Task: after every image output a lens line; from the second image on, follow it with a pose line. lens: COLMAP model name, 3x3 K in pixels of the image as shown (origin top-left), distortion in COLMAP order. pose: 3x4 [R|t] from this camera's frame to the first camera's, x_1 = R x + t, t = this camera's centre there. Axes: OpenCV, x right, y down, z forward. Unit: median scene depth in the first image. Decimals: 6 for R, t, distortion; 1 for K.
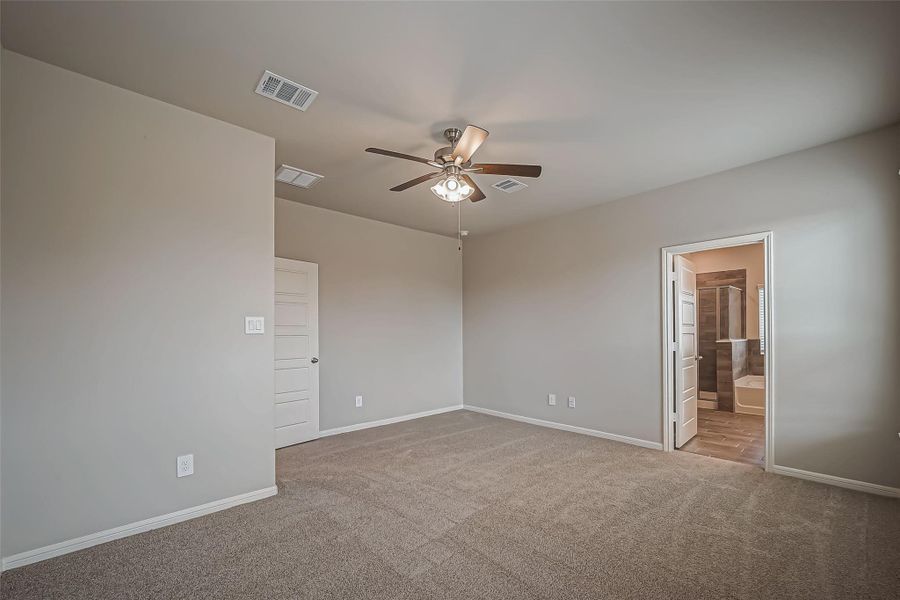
lens RADIAL K [[366.5, 0, 454.0], [0, 366.5, 326.9], [0, 0, 1]] dist [-0.002862, -0.000283]
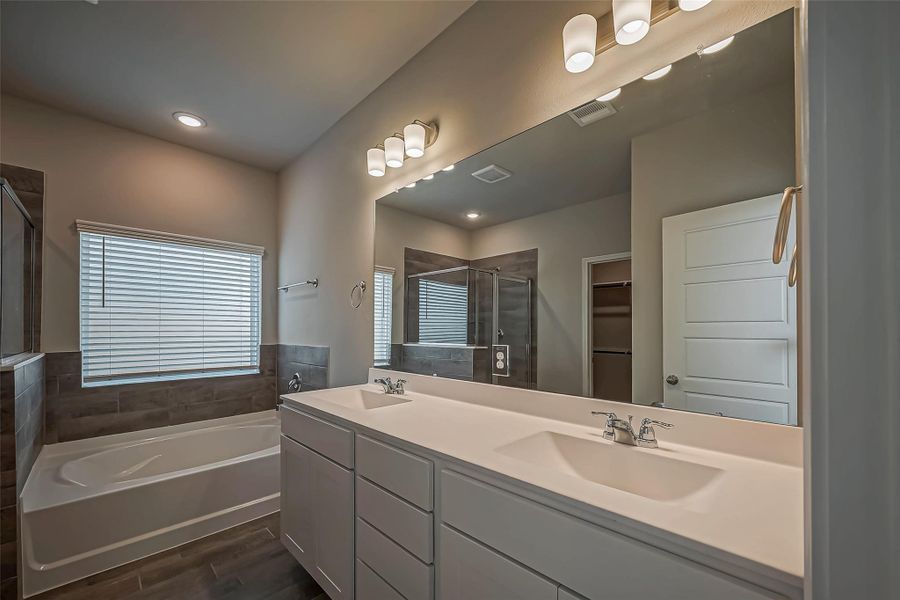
lens RADIAL K [[366.5, 0, 454.0], [0, 366.5, 326.9], [0, 0, 1]] dist [-0.002862, -0.000283]
pose [[-0.034010, 0.009056, 0.999380, 0.406165], [-0.006126, 0.999938, -0.009269, 0.006507], [-0.999403, -0.006438, -0.033952, 0.587937]]
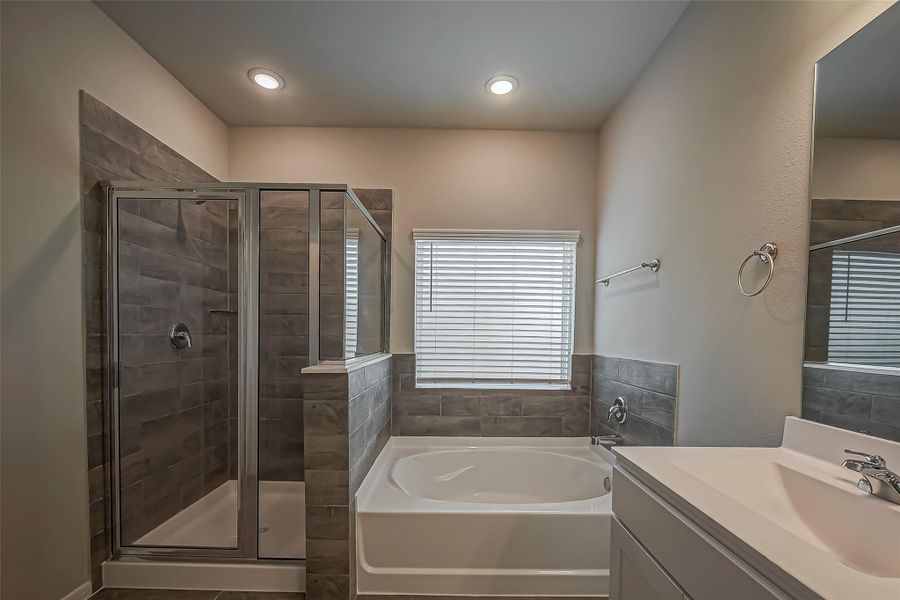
lens RADIAL K [[375.1, 0, 448.5], [0, 375.1, 343.4], [0, 0, 1]] dist [-0.002402, -0.000250]
pose [[0.685834, -0.005144, 0.727740, 0.534913], [-0.021113, 0.999413, 0.026962, 0.007569], [-0.727452, -0.033856, 0.685323, 0.659261]]
